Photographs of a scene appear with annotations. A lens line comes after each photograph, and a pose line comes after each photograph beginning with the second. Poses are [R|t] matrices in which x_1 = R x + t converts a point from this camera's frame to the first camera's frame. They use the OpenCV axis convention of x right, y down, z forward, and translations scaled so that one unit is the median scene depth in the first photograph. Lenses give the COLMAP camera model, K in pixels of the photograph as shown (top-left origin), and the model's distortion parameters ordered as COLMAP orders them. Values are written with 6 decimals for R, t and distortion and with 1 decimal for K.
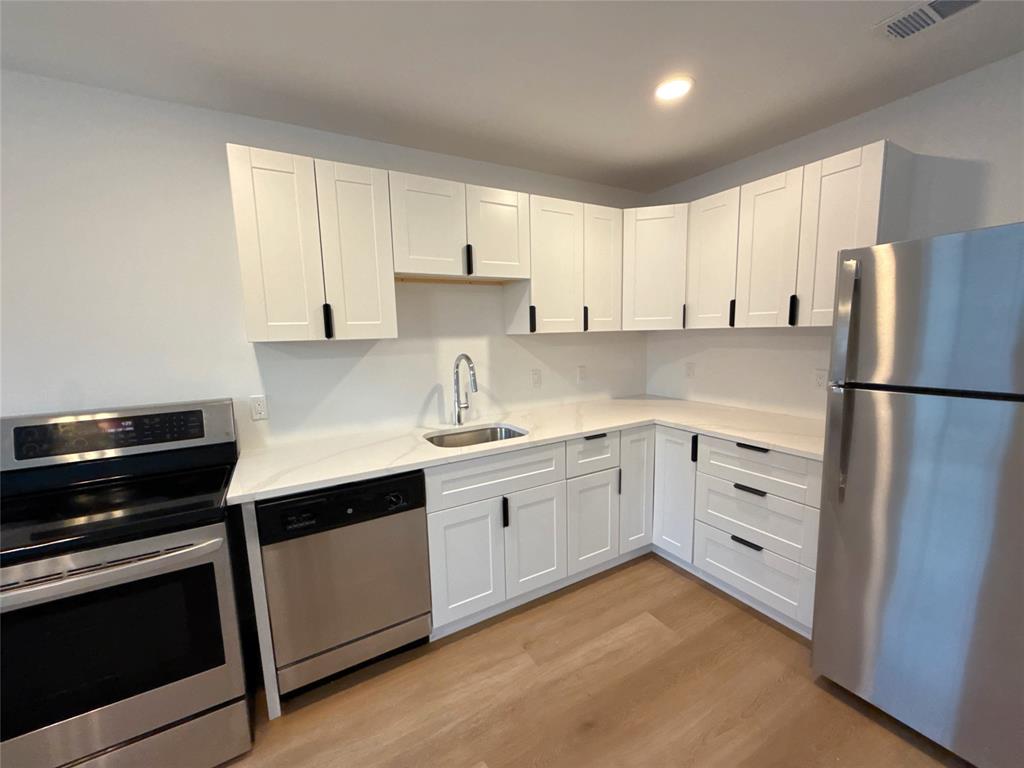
lens RADIAL K [[413.0, 0, 513.9], [0, 413.0, 384.4], [0, 0, 1]] dist [0.002536, 0.000170]
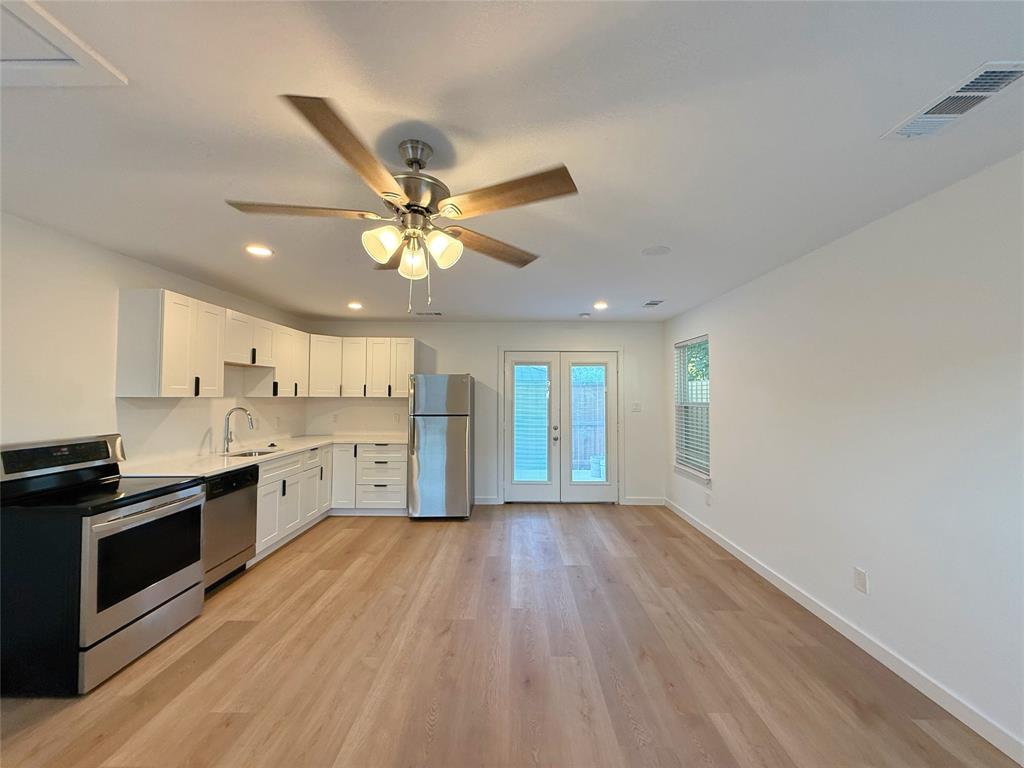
lens RADIAL K [[413.0, 0, 512.1], [0, 413.0, 383.5], [0, 0, 1]] dist [0.002536, 0.000170]
pose [[0.502043, 0.056232, 0.863013, -1.181856], [0.091688, 0.988799, -0.117766, 0.151322], [-0.859969, 0.138251, 0.491264, -0.937139]]
